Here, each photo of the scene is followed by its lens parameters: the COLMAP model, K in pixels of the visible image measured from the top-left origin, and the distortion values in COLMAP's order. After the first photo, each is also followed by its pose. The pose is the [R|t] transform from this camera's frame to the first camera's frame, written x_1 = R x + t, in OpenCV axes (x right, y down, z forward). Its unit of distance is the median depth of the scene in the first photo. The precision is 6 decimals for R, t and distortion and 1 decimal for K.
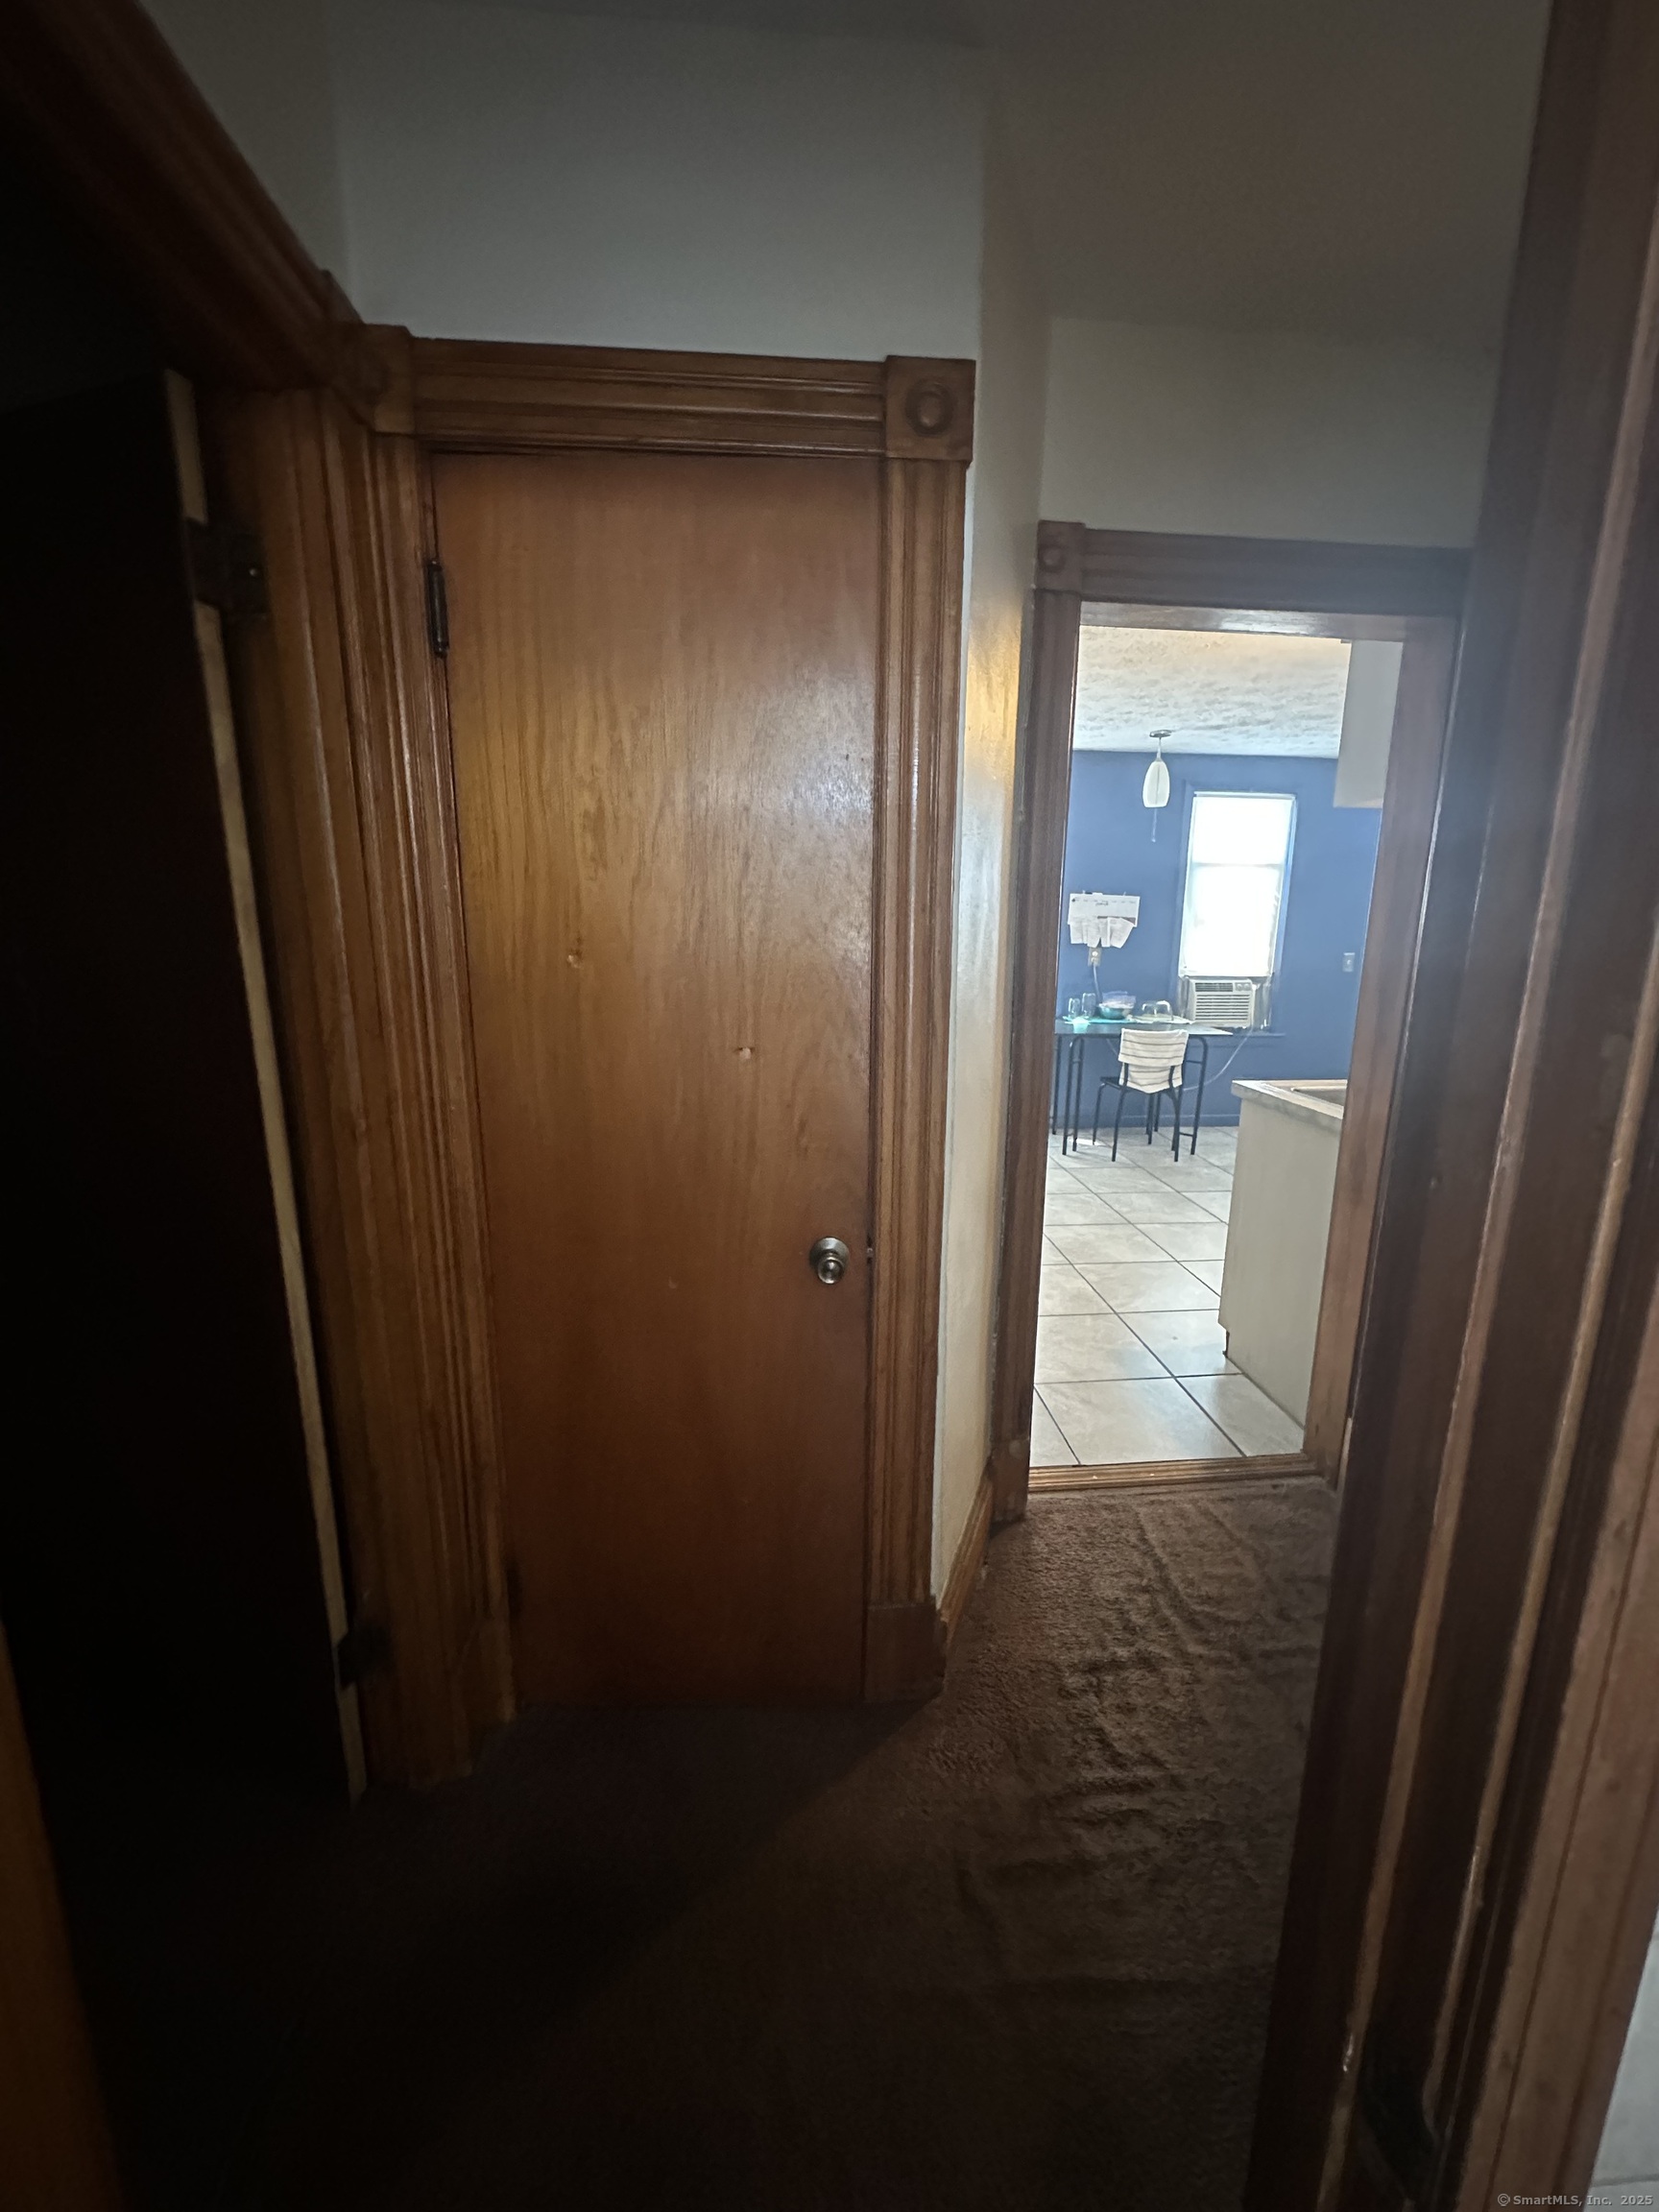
lens RADIAL K [[876.6, 0, 832.4], [0, 876.6, 1110.6], [0, 0, 1]] dist [-0.007115, 0.003487]
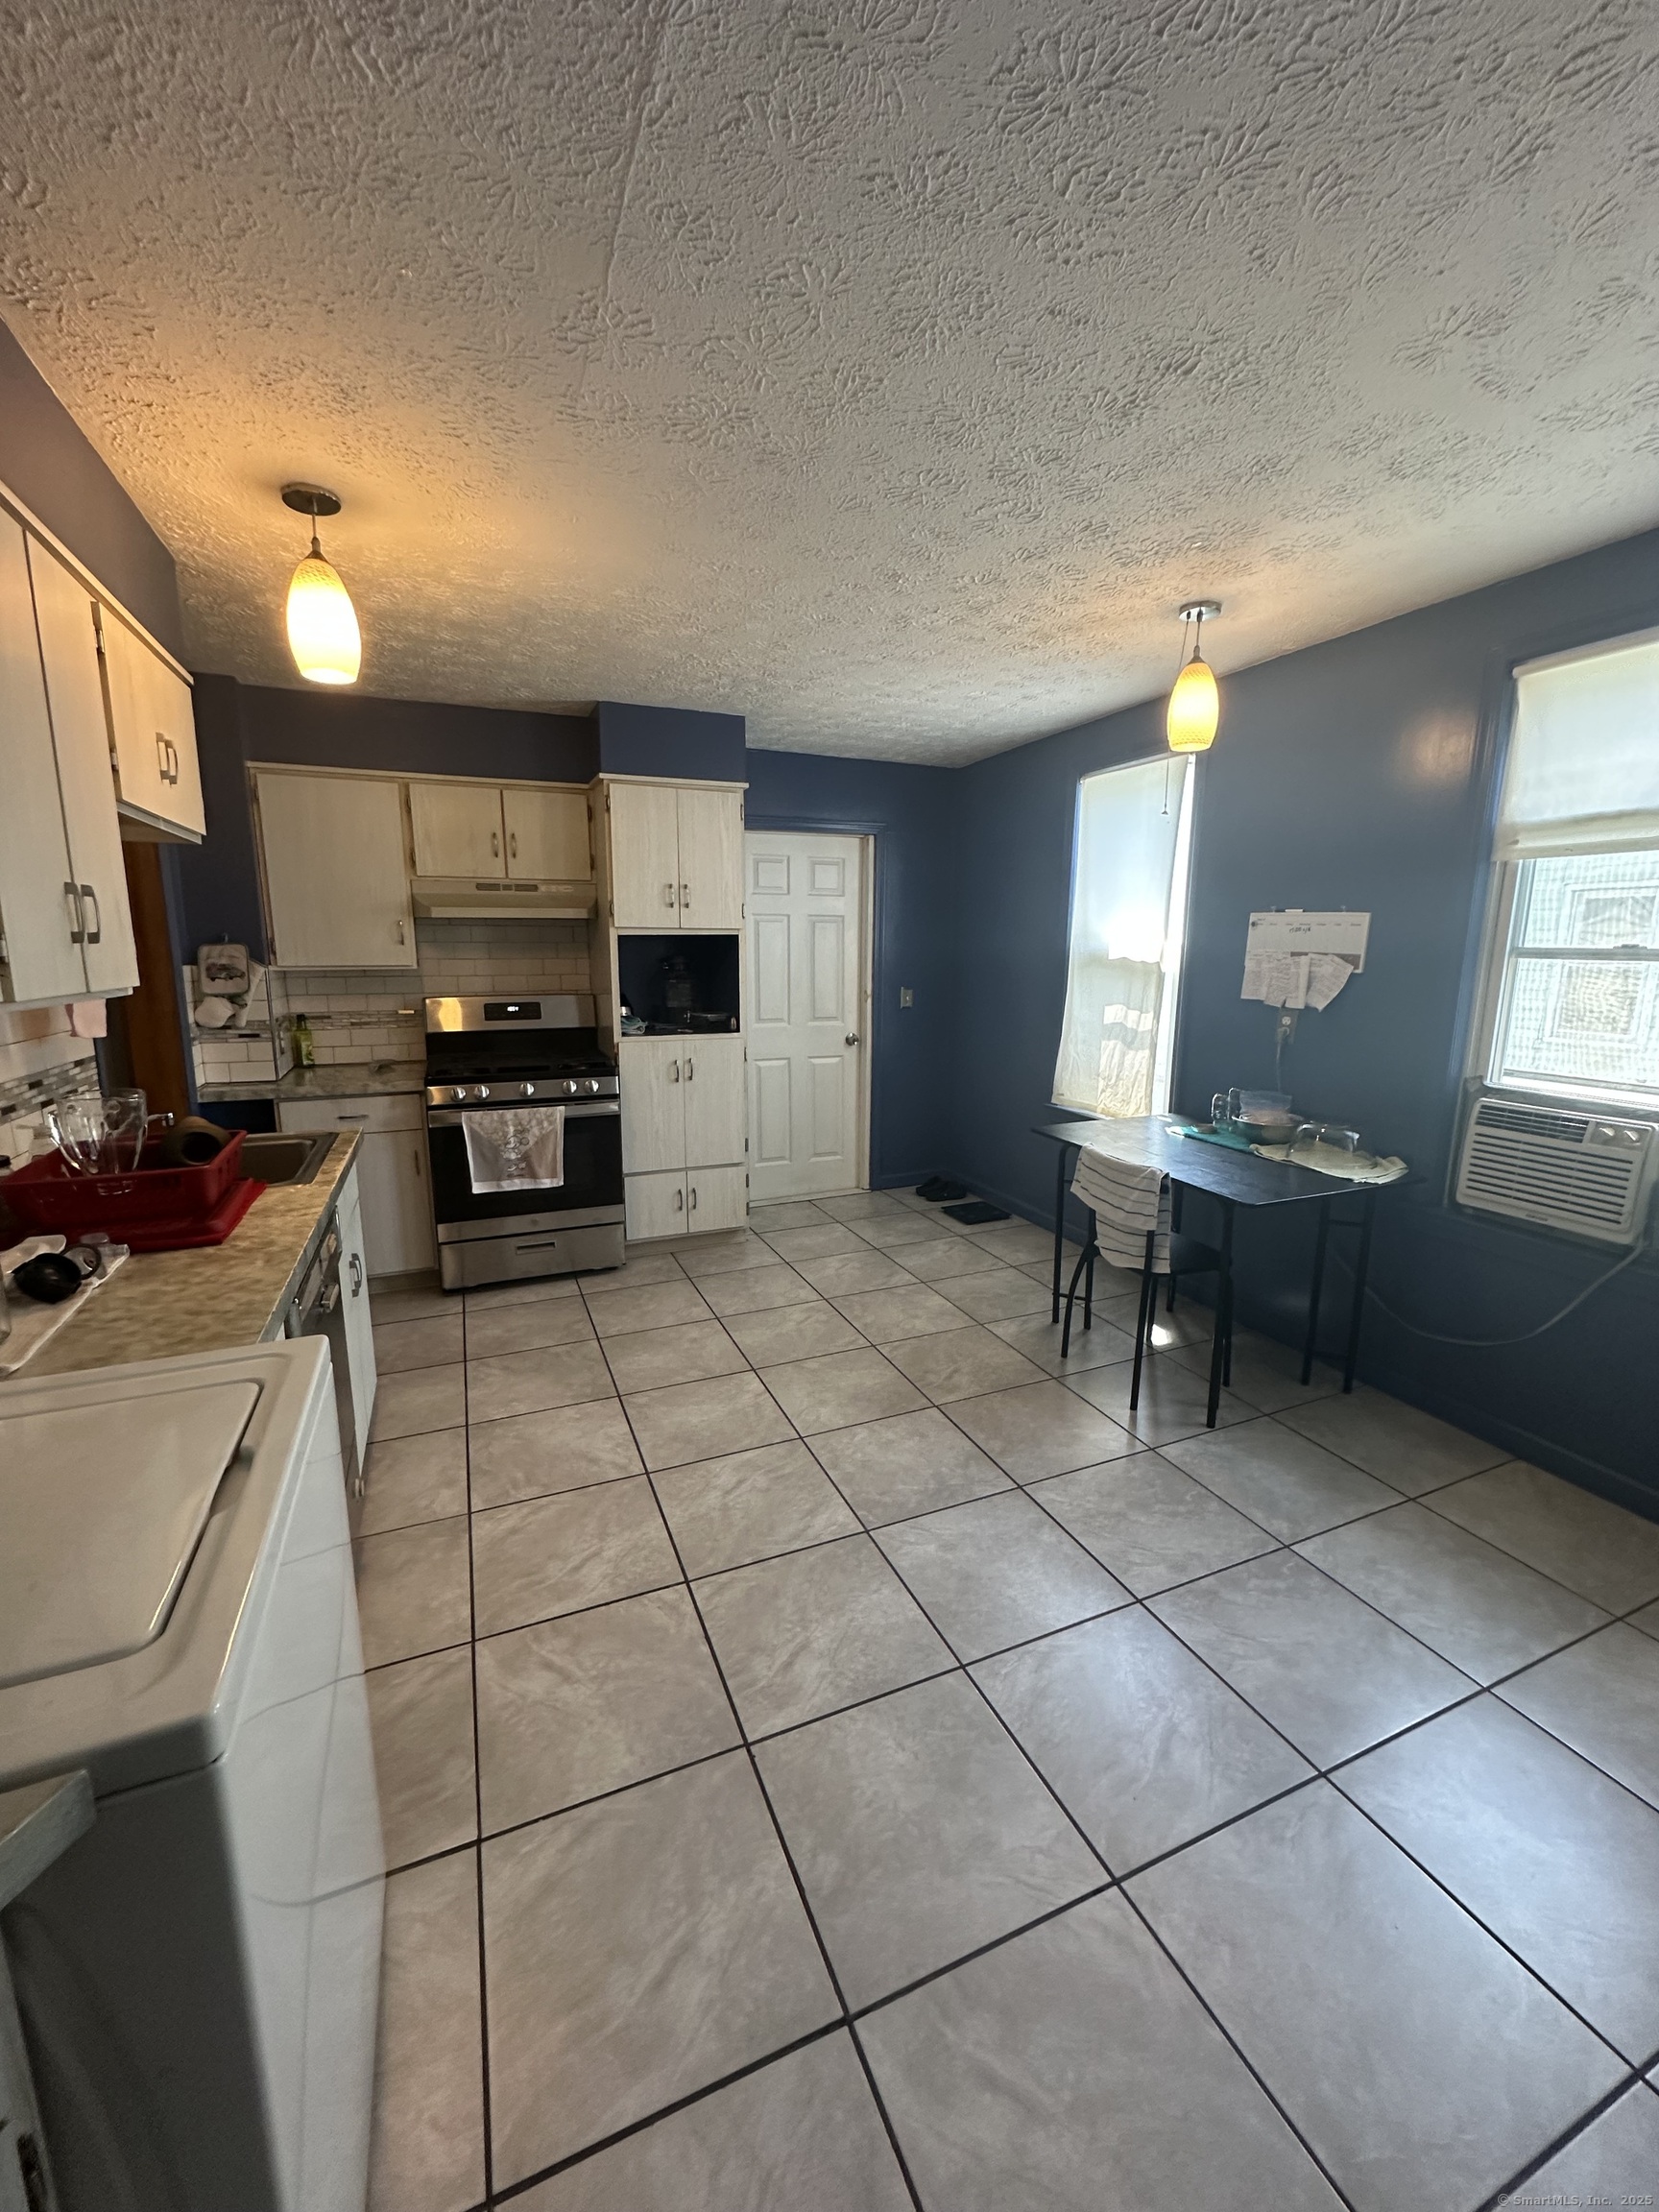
lens RADIAL K [[876.6, 0, 832.4], [0, 876.6, 1110.6], [0, 0, 1]] dist [-0.007115, 0.003487]
pose [[0.304934, 0.168177, -0.937407, 0.744500], [-0.202762, 0.973183, 0.108638, -0.128995], [0.930539, 0.156943, 0.330857, 0.576779]]
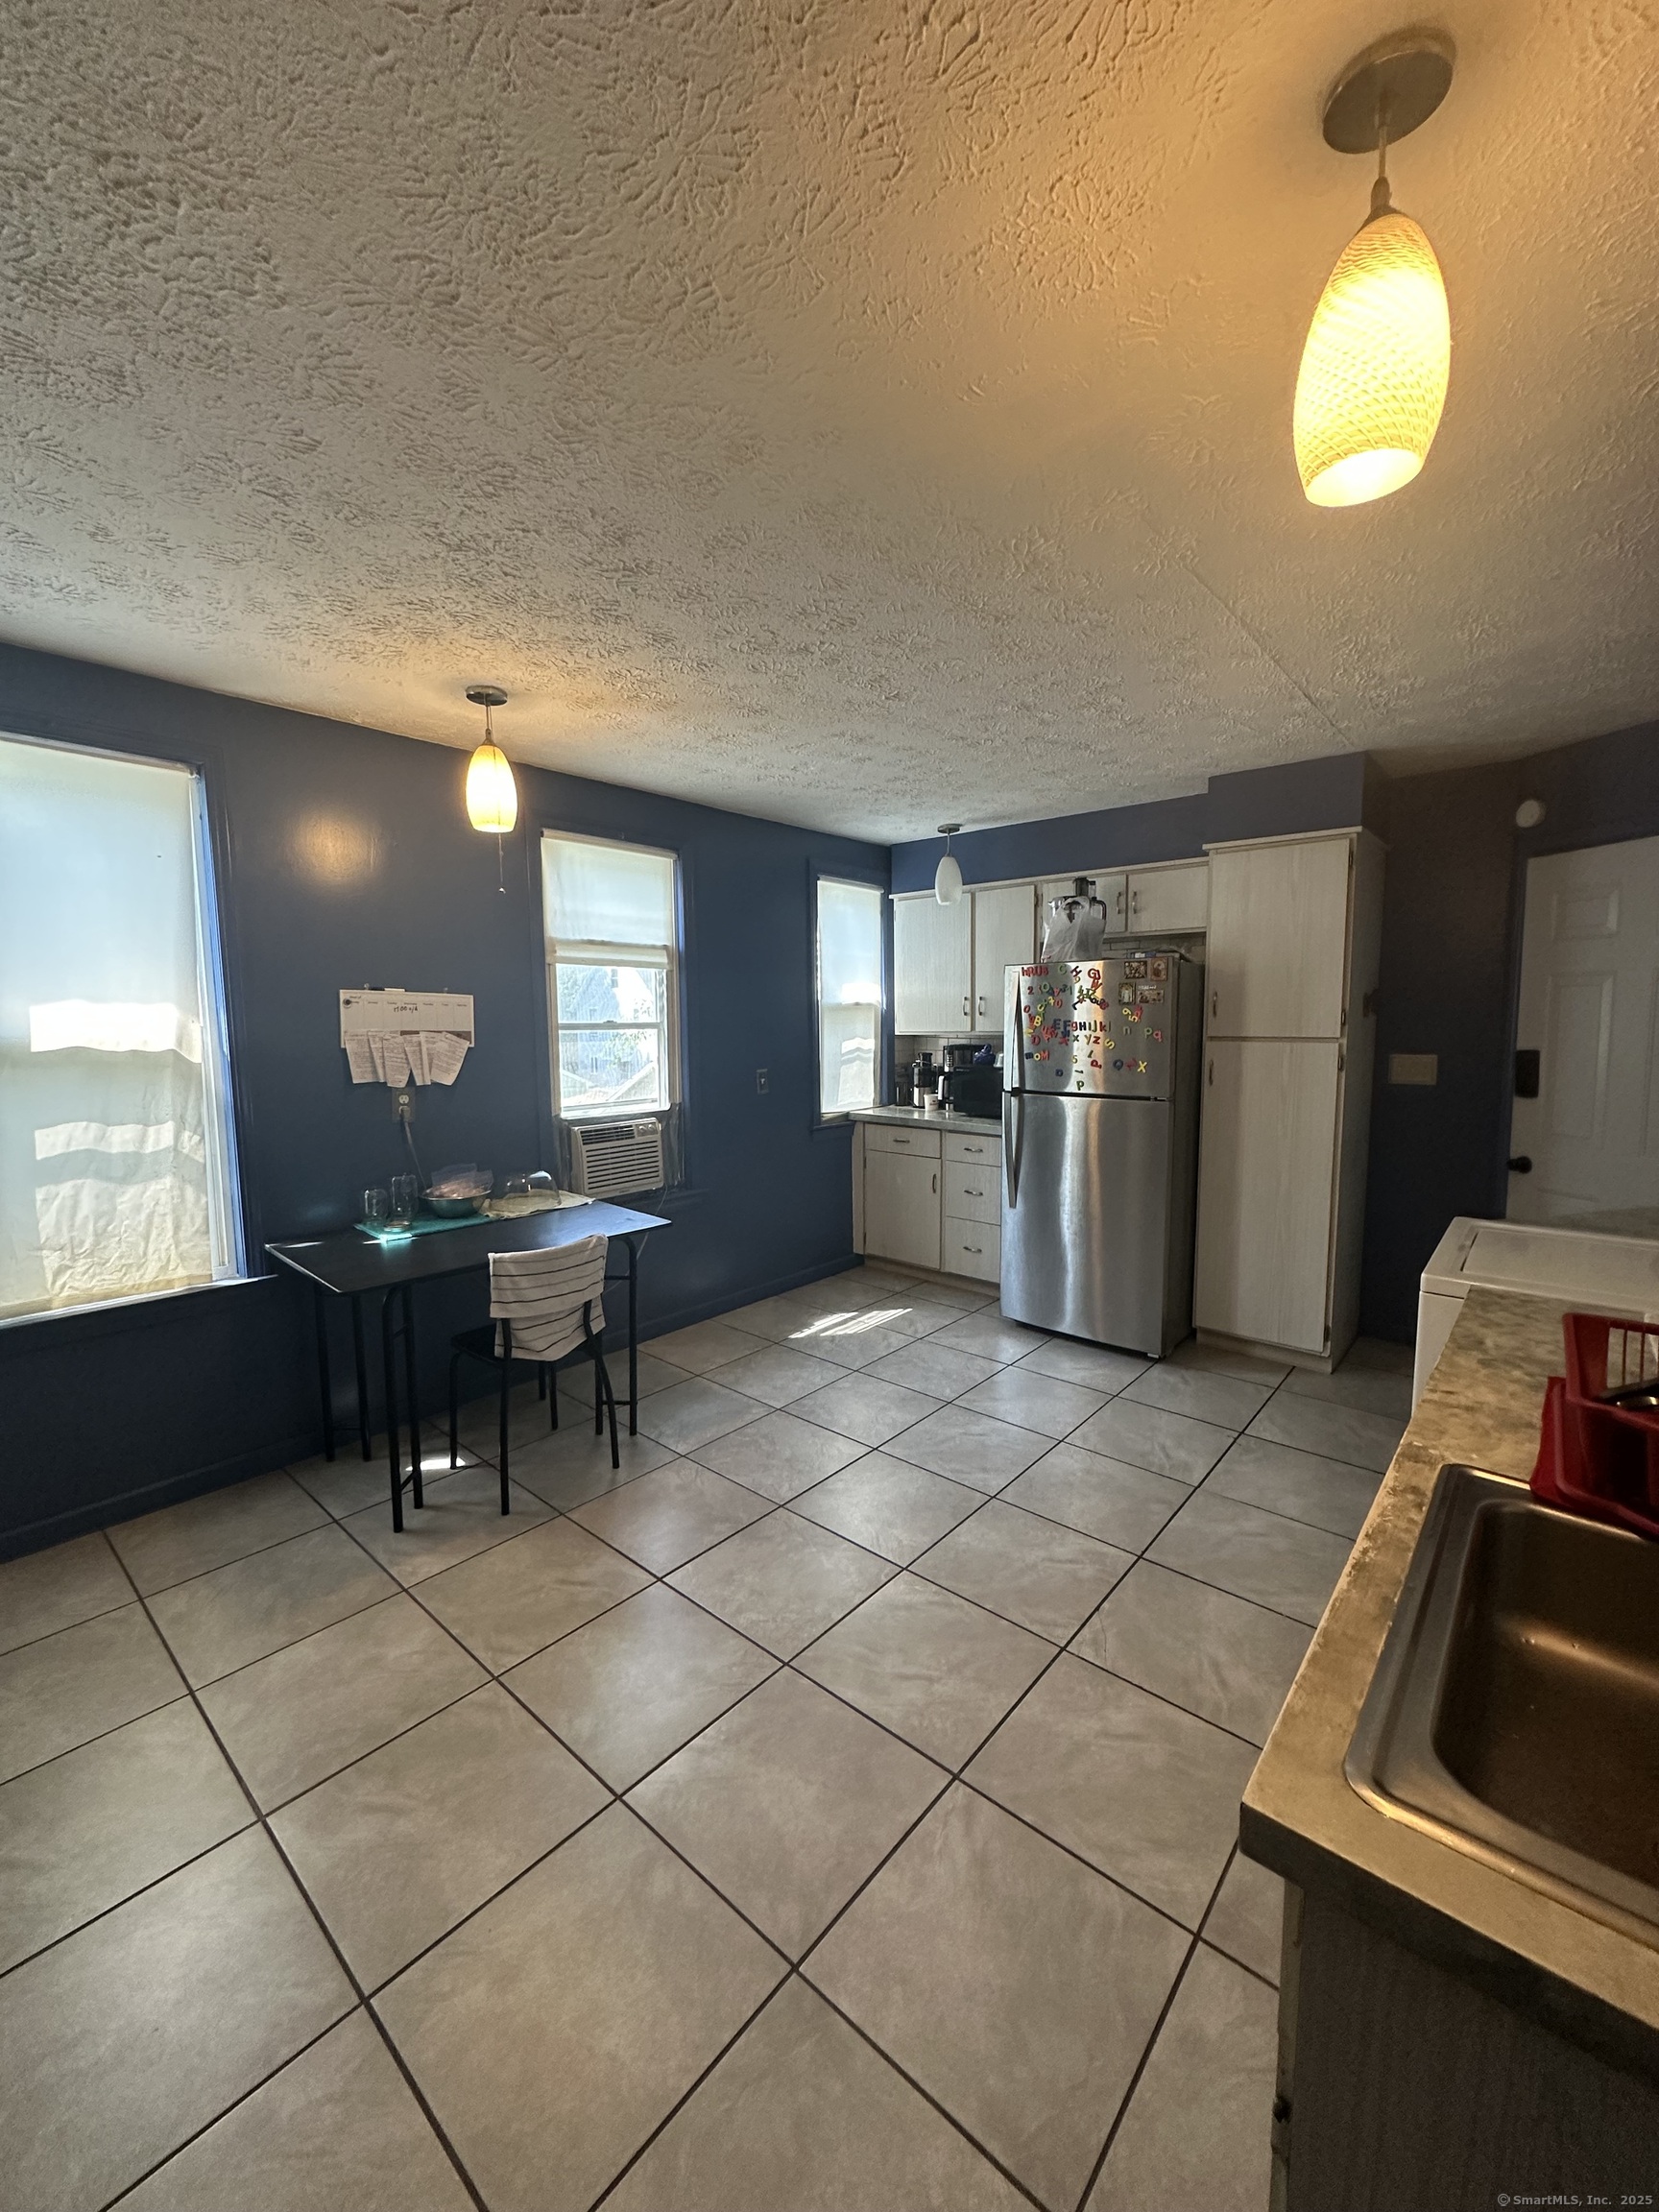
lens RADIAL K [[876.6, 0, 832.4], [0, 876.6, 1110.6], [0, 0, 1]] dist [-0.007115, 0.003487]
pose [[0.721819, -0.089095, 0.686324, 0.121614], [0.159909, 0.986315, -0.040140, -0.110435], [-0.673355, 0.138723, 0.726188, 0.439780]]
